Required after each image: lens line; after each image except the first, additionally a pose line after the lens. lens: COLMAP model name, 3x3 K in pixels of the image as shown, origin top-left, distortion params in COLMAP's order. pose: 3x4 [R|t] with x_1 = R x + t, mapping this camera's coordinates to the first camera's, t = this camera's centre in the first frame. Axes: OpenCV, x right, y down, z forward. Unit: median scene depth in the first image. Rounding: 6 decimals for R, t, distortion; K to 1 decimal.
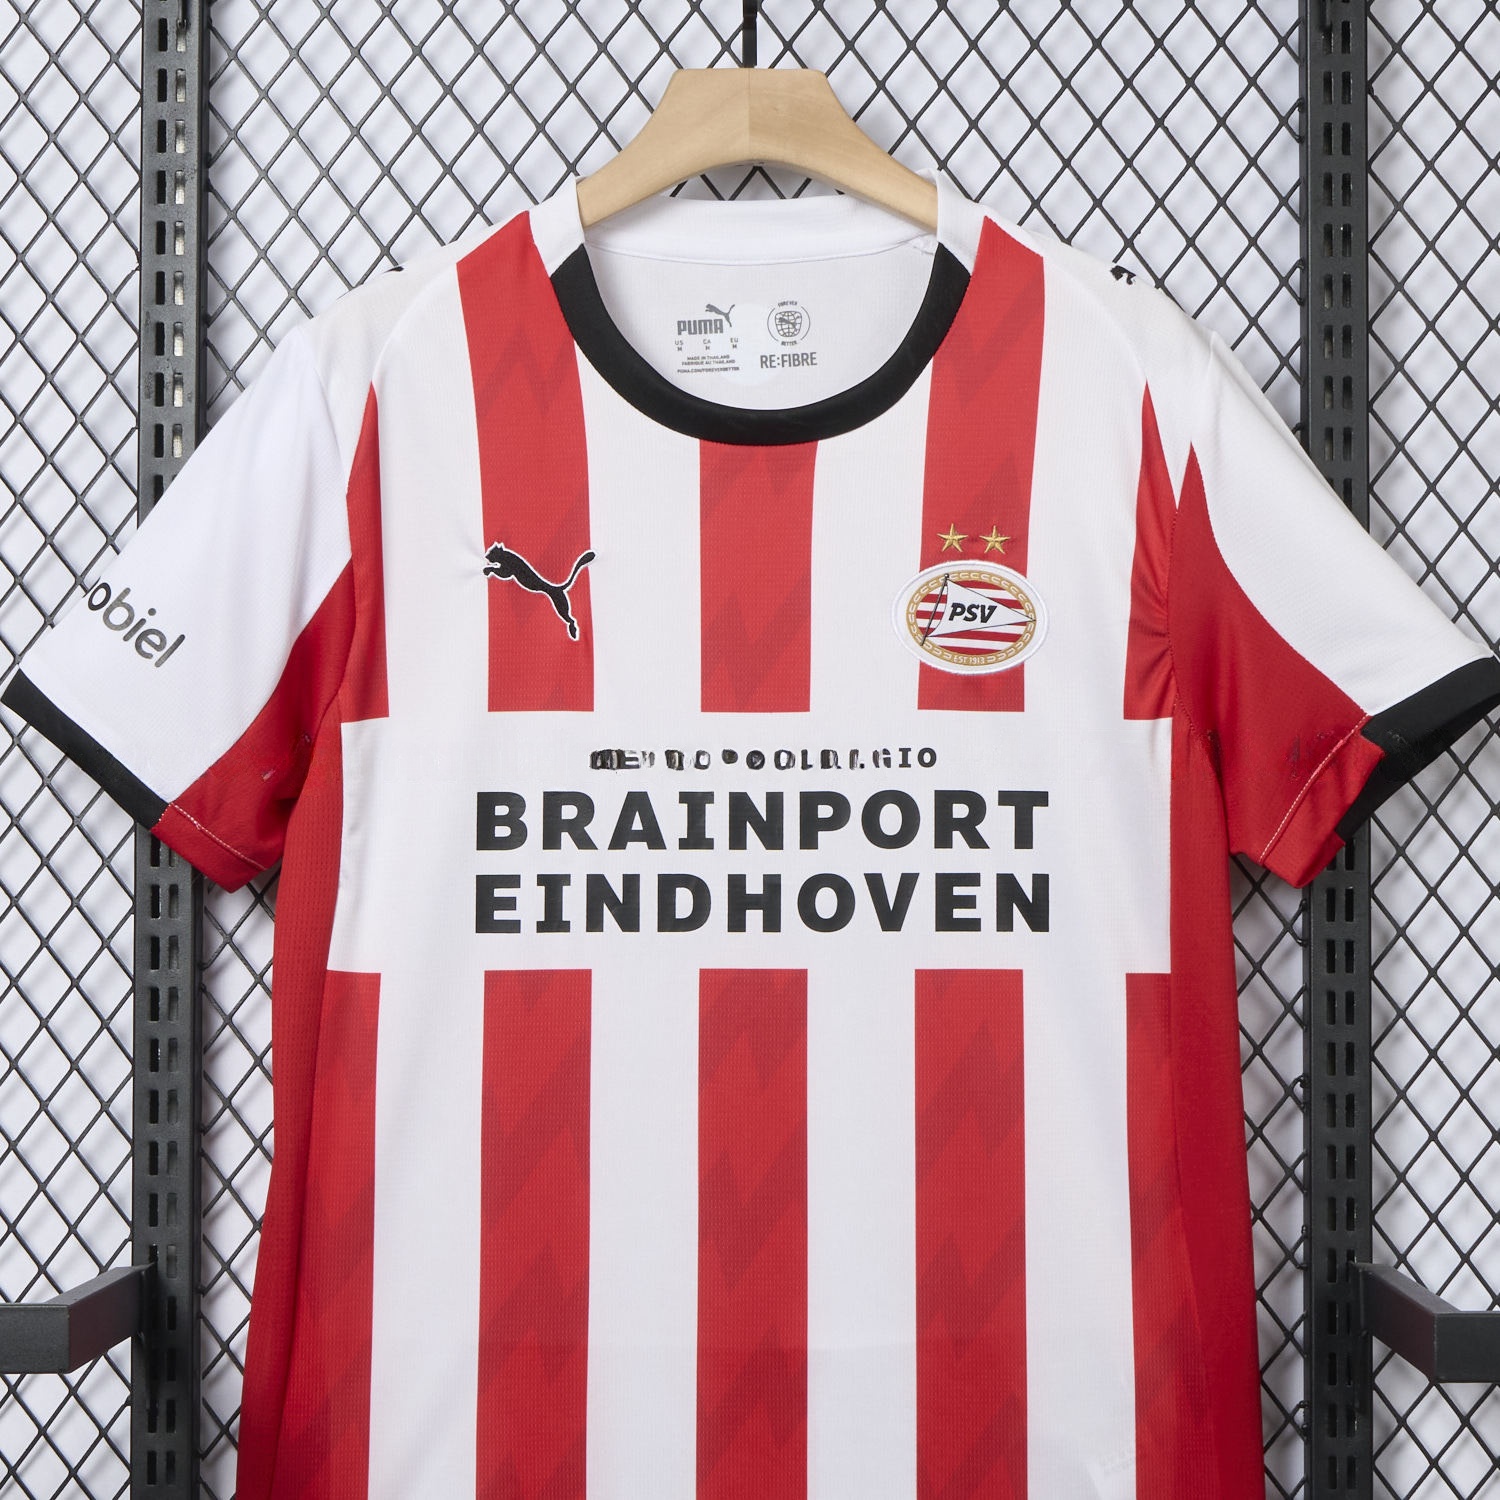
lens RADIAL K [[4661.4, 0, 750.0], [0, 4661.4, 750.0], [0, 0, 1]] dist [-0.058827, 1.279205]
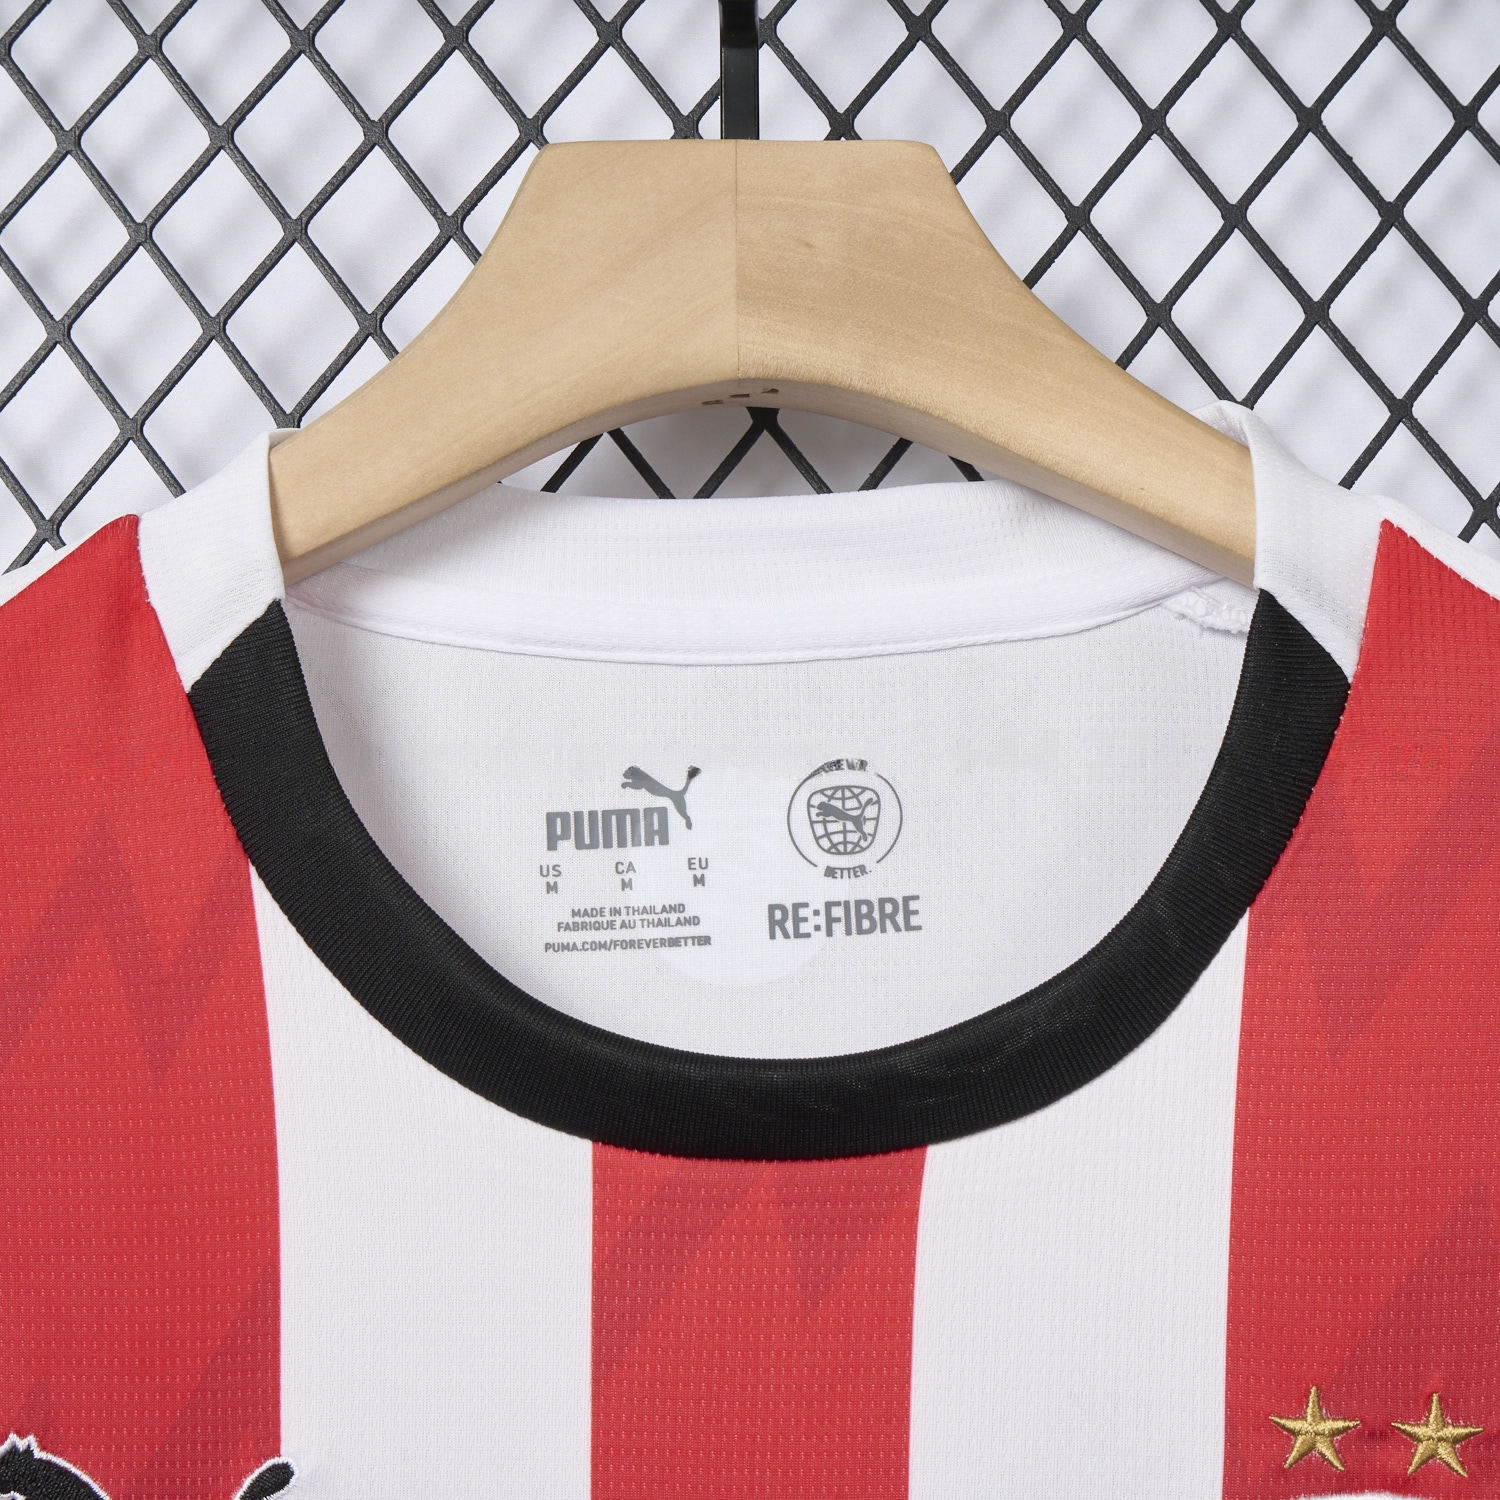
lens RADIAL K [[4661.4, 0, 750.0], [0, 4661.4, 750.0], [0, 0, 1]] dist [-0.058827, 1.279205]
pose [[0.999885, -0.001338, -0.015093, 0.006438], [-0.000396, 0.993441, -0.114348, -0.054679], [0.015147, 0.114341, 0.993326, 0.632165]]
